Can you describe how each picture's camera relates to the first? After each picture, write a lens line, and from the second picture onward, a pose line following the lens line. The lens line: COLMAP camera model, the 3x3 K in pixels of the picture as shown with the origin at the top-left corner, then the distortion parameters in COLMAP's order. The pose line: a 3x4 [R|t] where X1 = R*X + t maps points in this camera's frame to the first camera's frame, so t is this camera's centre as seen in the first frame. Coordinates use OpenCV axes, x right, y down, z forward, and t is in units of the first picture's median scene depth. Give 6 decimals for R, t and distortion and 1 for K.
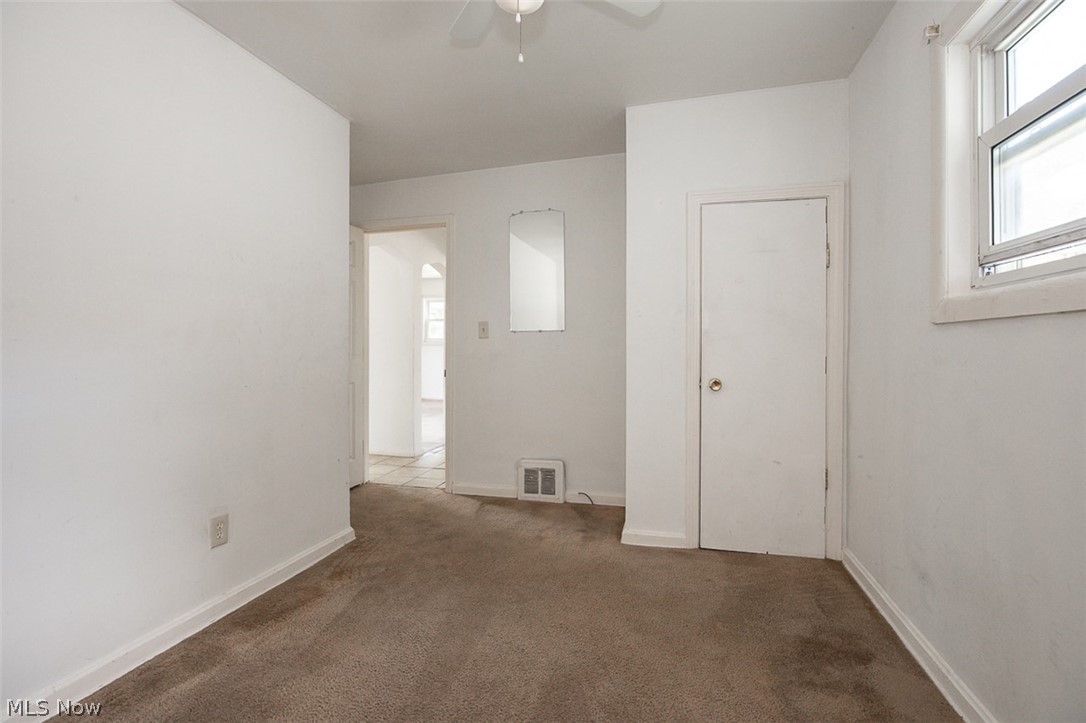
lens RADIAL K [[487.3, 0, 538.4], [0, 487.3, 351.1], [0, 0, 1]] dist [0.000912, 0.001414]
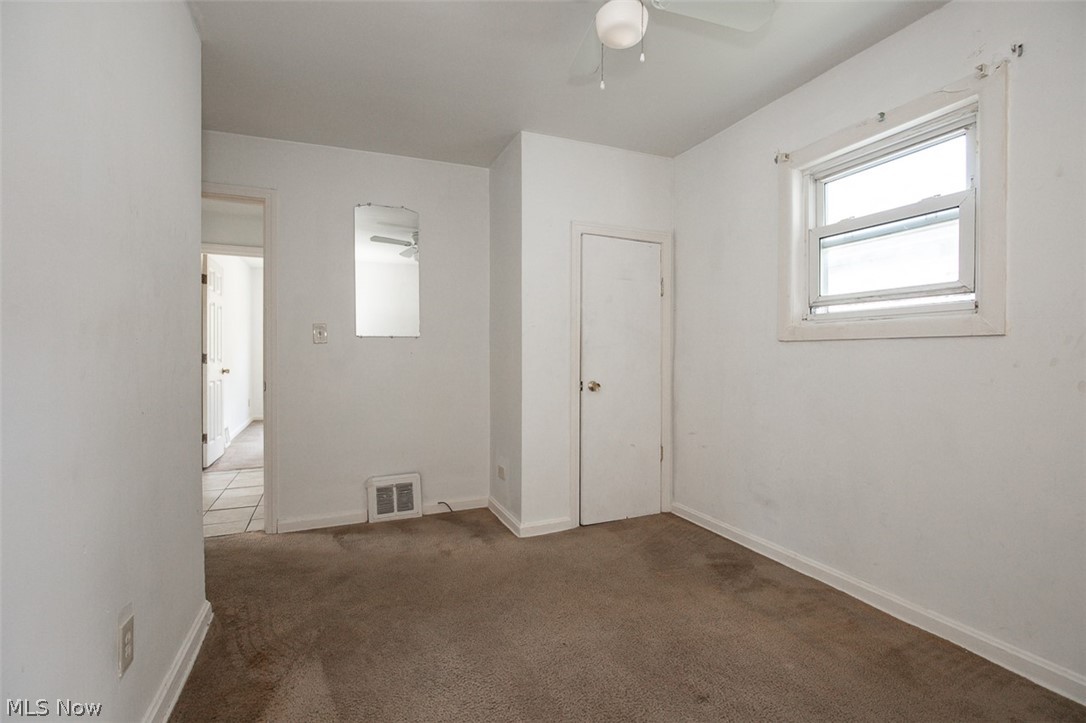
lens RADIAL K [[487.3, 0, 532.3], [0, 487.3, 360.5], [0, 0, 1]] dist [0.000912, 0.001414]
pose [[0.794599, -0.004669, 0.607117, -0.433300], [0.000665, 0.999977, 0.006820, -0.002690], [-0.607134, -0.005016, 0.794584, 0.127124]]
